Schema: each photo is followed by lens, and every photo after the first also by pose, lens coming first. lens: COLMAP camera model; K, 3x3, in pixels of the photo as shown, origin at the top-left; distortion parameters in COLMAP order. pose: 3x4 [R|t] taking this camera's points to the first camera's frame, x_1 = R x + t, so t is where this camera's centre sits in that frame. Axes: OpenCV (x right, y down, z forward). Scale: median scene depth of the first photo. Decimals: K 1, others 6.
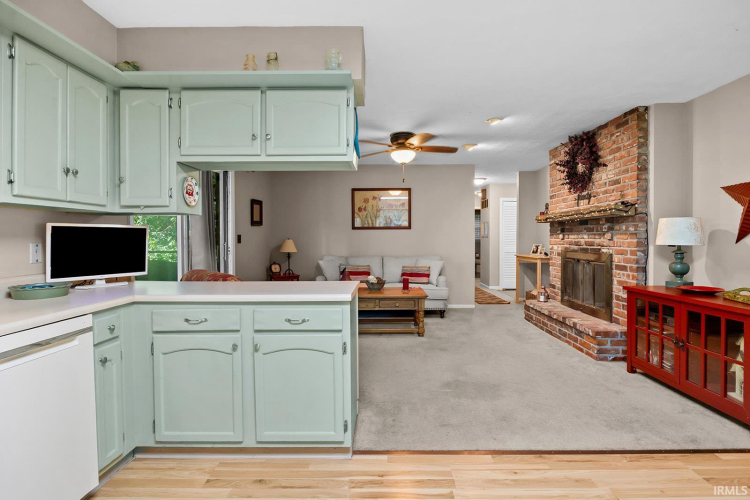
lens RADIAL K [[372.3, 0, 378.2], [0, 372.3, 241.1], [0, 0, 1]] dist [-0.040285, 0.000207]
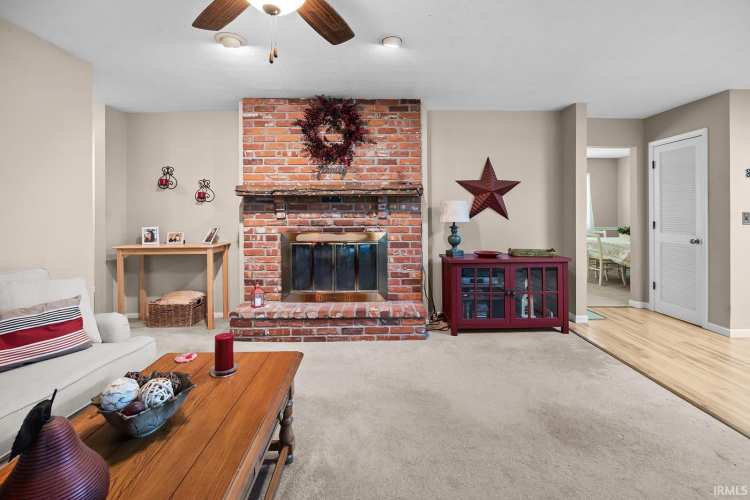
lens RADIAL K [[341.5, 0, 377.8], [0, 341.5, 214.5], [0, 0, 1]] dist [-0.012690, 0.000046]
pose [[-0.030001, 0.004480, 0.999540, -0.234191], [0.013228, 0.999904, -0.004085, -0.008846], [-0.999462, 0.013100, -0.030057, 0.824585]]
